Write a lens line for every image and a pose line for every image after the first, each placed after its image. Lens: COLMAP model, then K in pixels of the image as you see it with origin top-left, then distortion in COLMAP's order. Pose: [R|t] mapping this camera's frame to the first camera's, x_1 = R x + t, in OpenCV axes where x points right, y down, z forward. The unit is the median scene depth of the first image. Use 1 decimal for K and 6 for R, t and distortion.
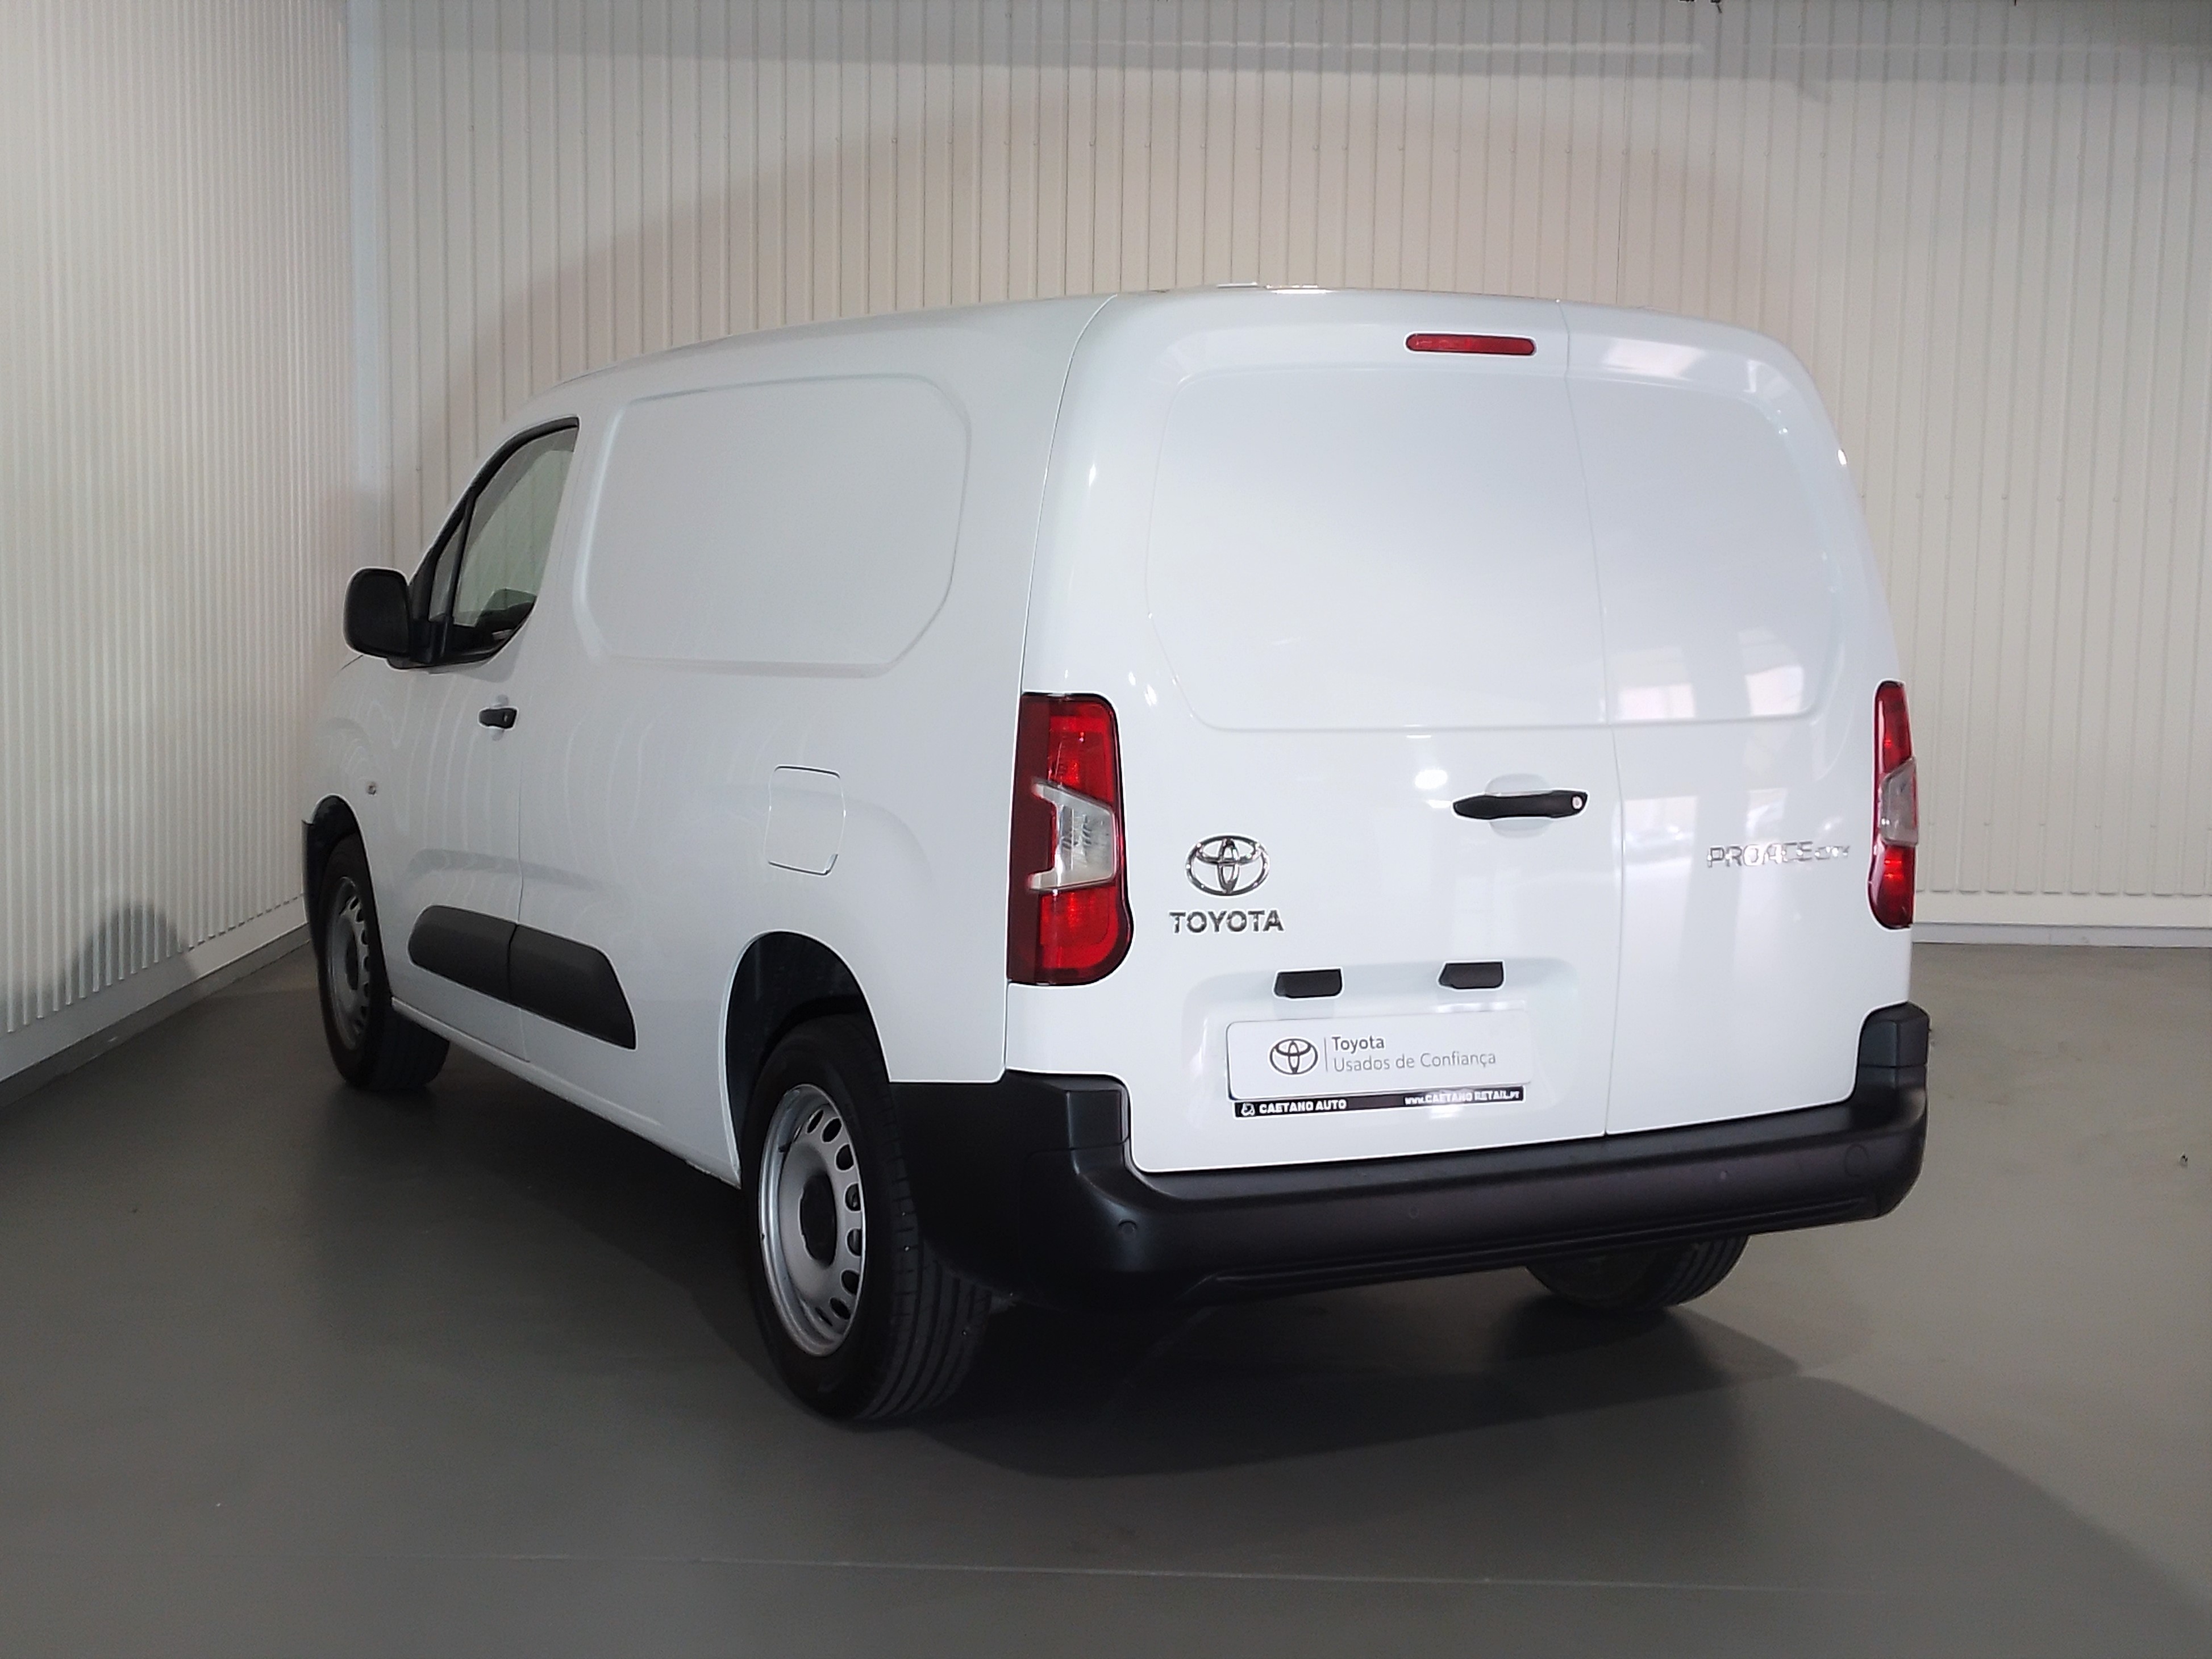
lens RADIAL K [[2403.2, 0, 995.0], [0, 2403.2, 833.4], [0, 0, 1]] dist [0.072060, 0.008238]
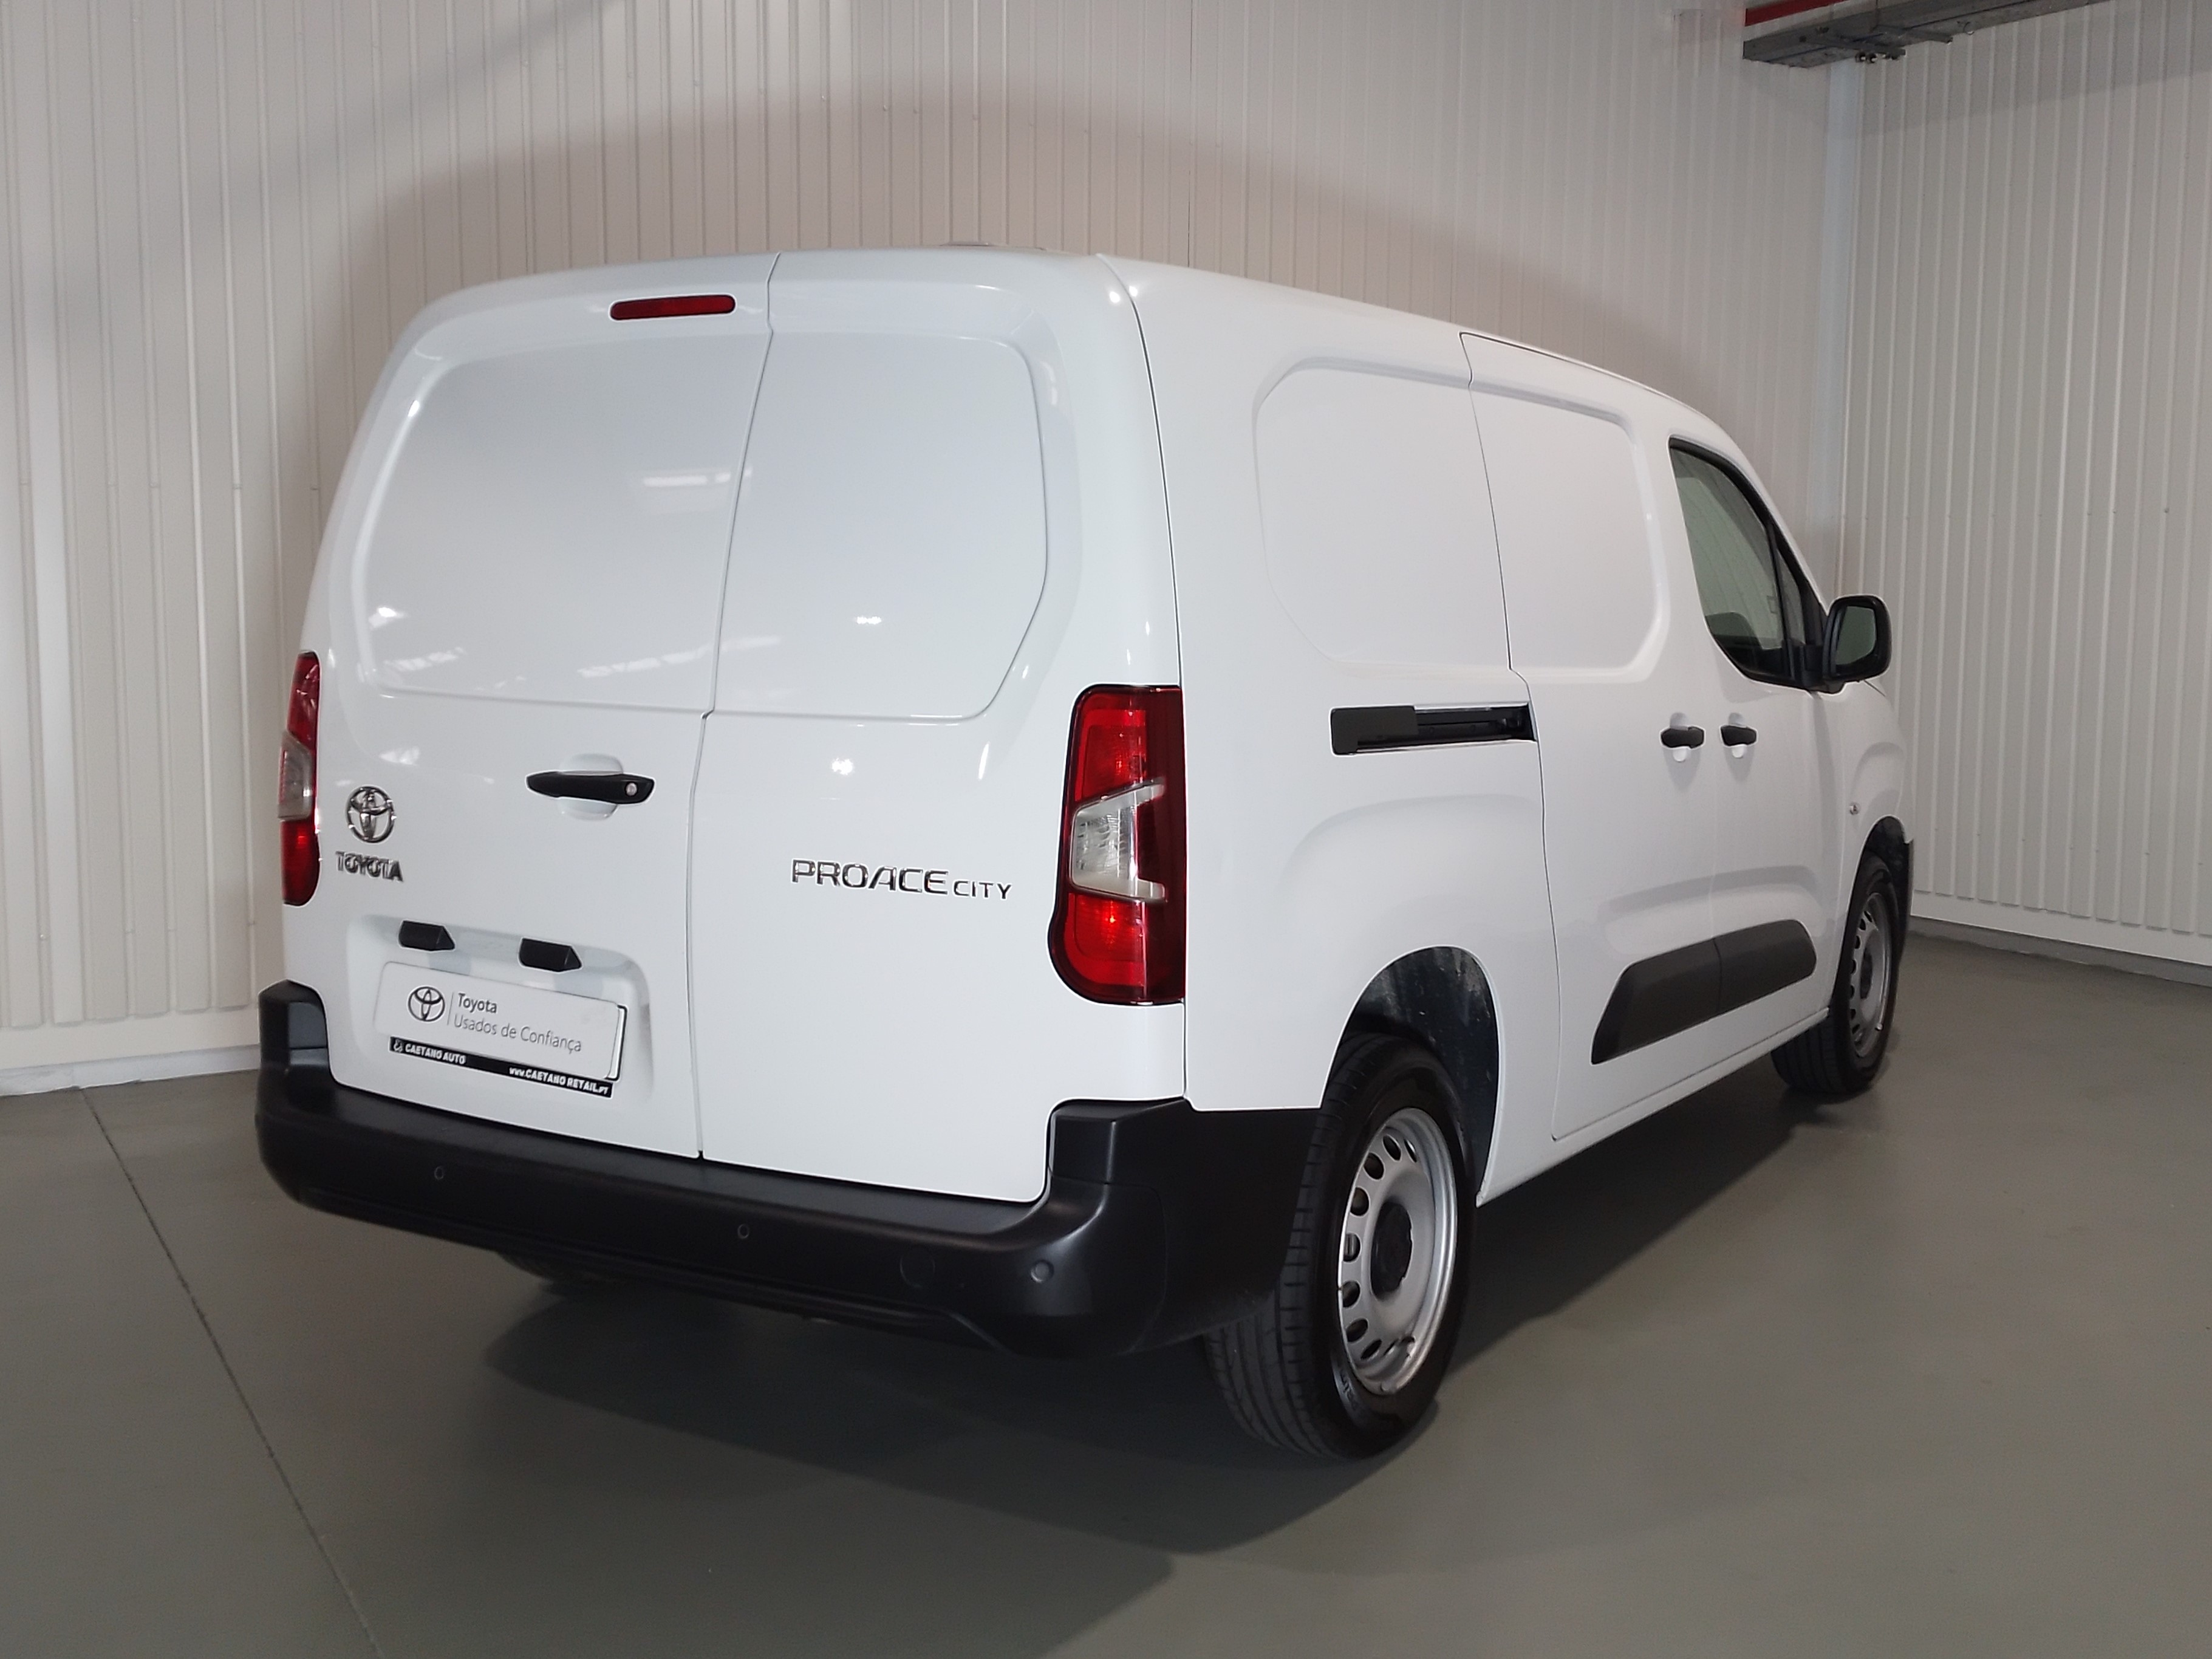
lens RADIAL K [[2414.6, 0, 1106.0], [0, 2414.6, 829.5], [0, 0, 1]] dist [0.198315, -0.583849]
pose [[0.536977, 0.086034, -0.839198, 1.175564], [-0.095737, 0.994574, 0.040703, -0.055407], [0.838147, 0.058485, 0.542300, 0.664434]]
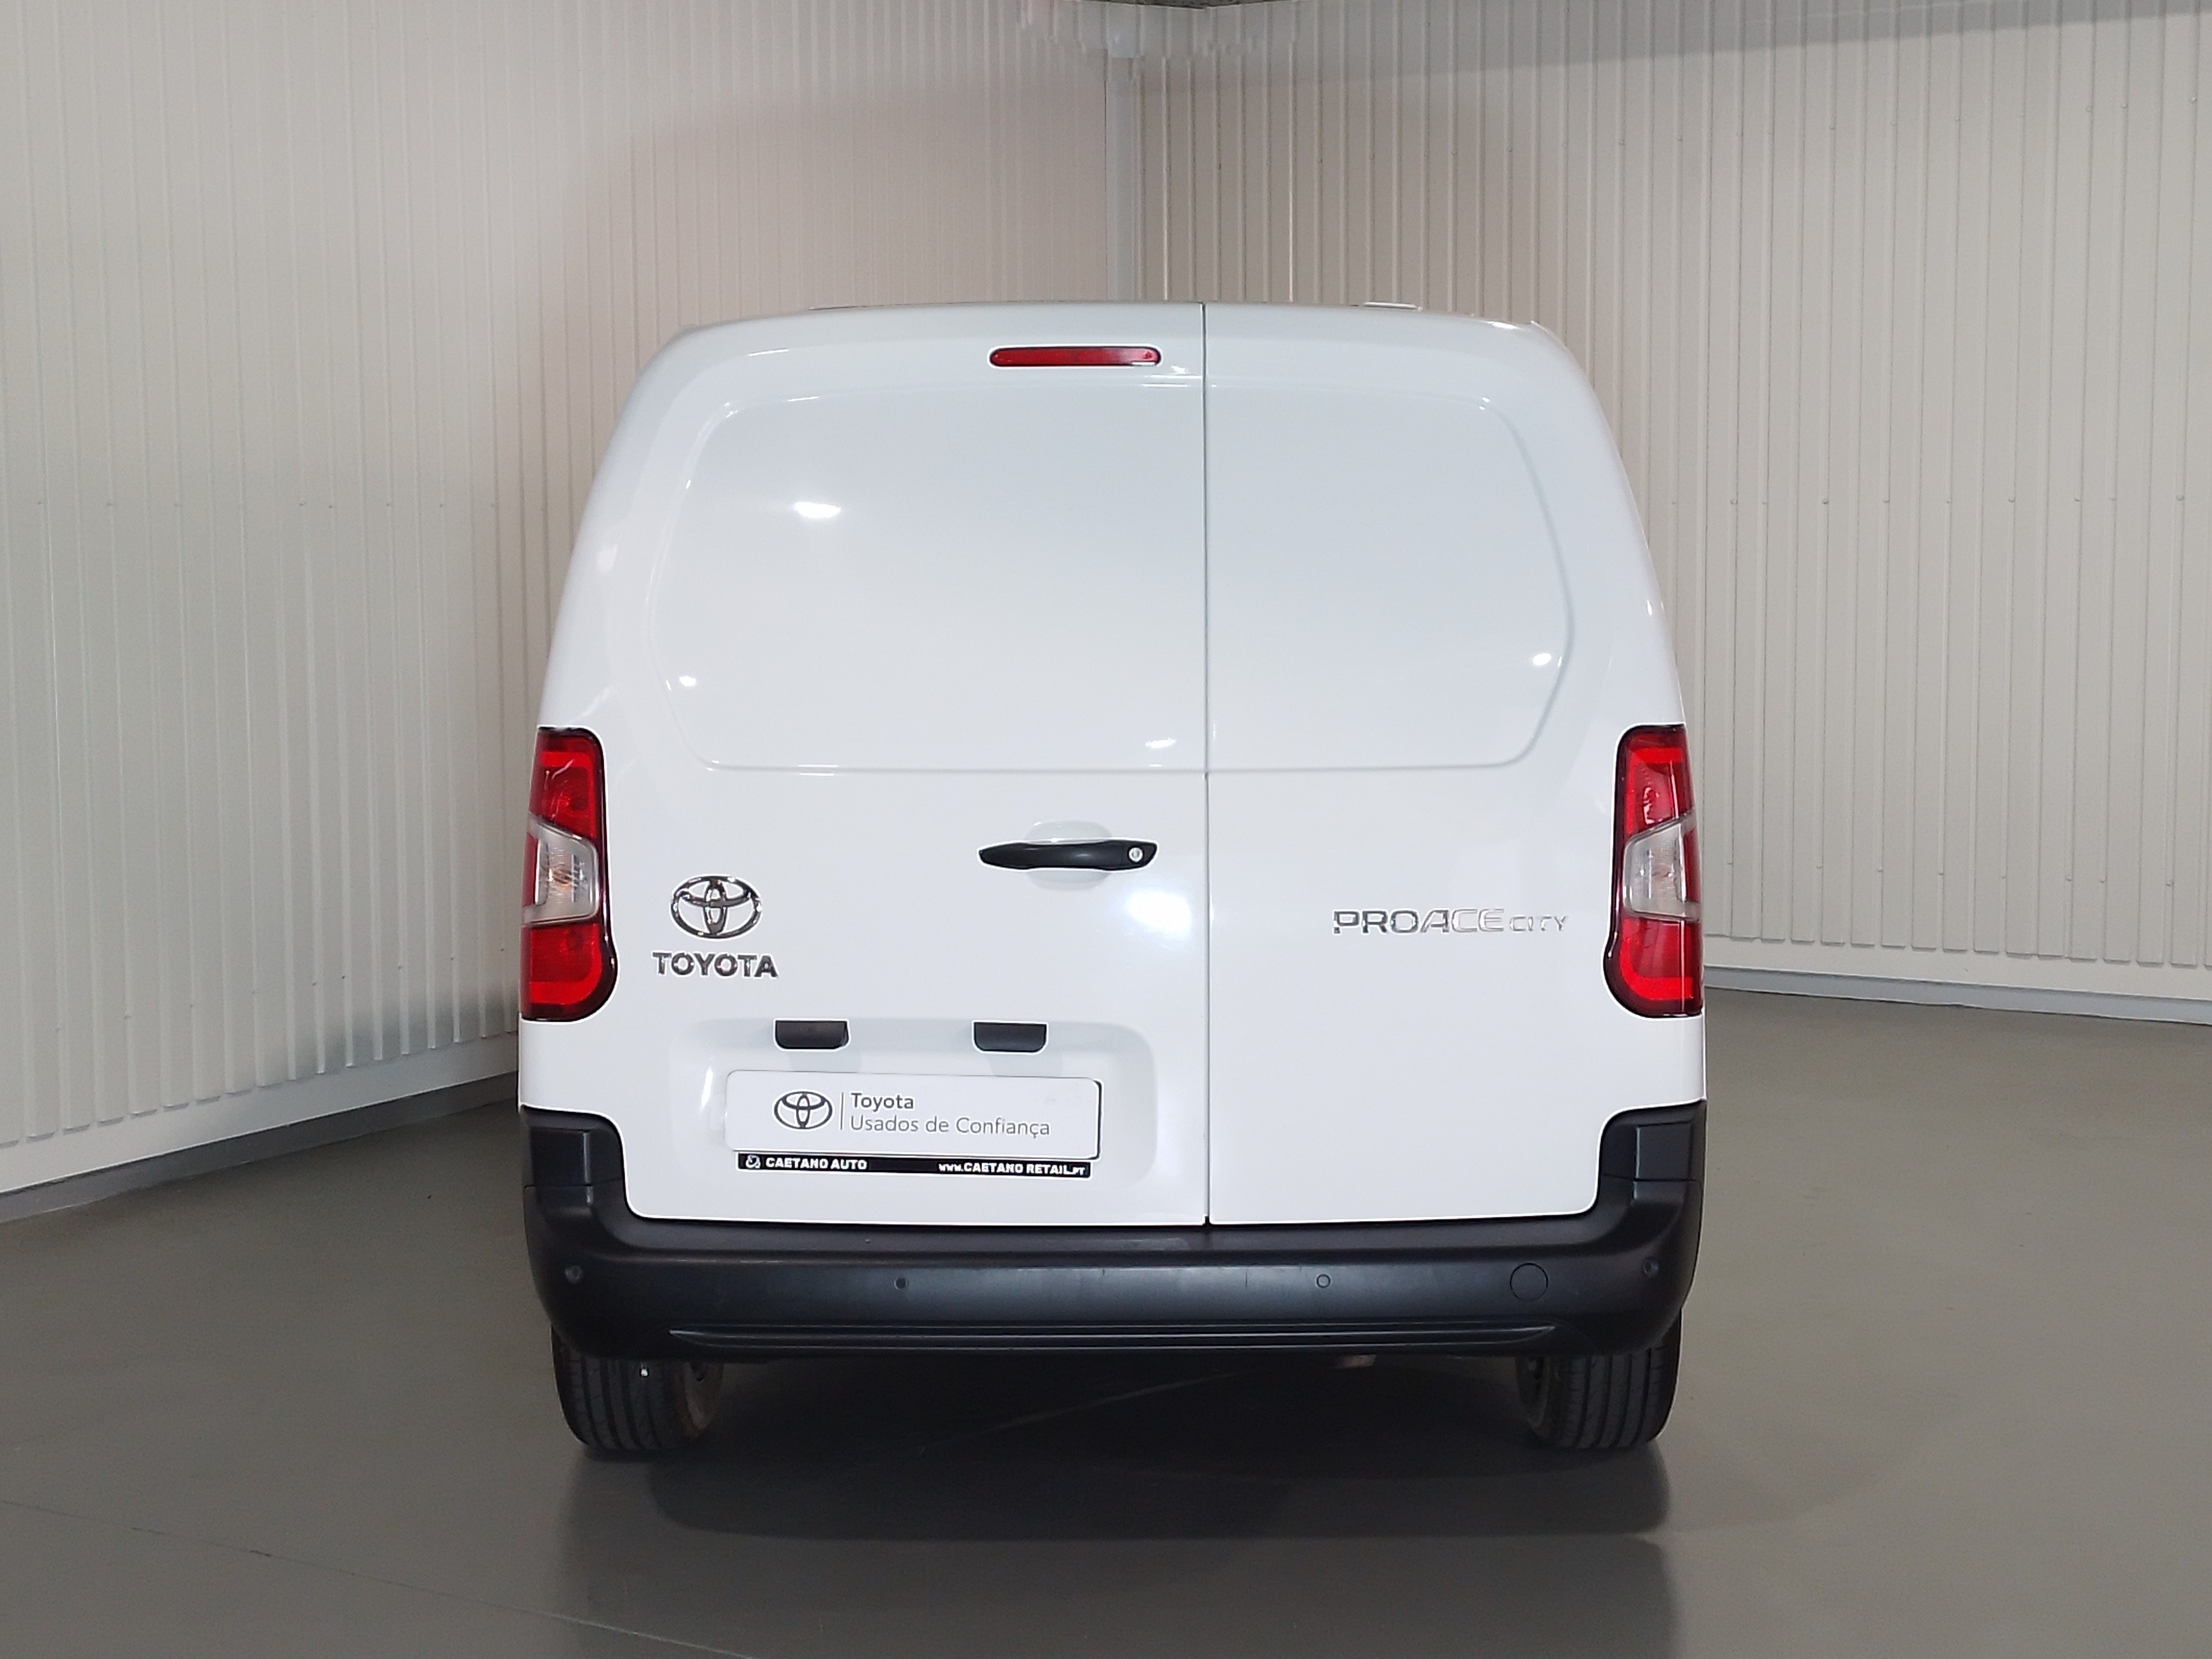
lens RADIAL K [[2414.1, 0, 1106.0], [0, 2414.1, 829.5], [0, 0, 1]] dist [0.198315, -0.583849]
pose [[0.911605, 0.028783, -0.410058, 0.625581], [-0.033720, 0.999420, -0.004812, -0.018132], [0.409681, 0.018214, 0.912047, 0.168411]]
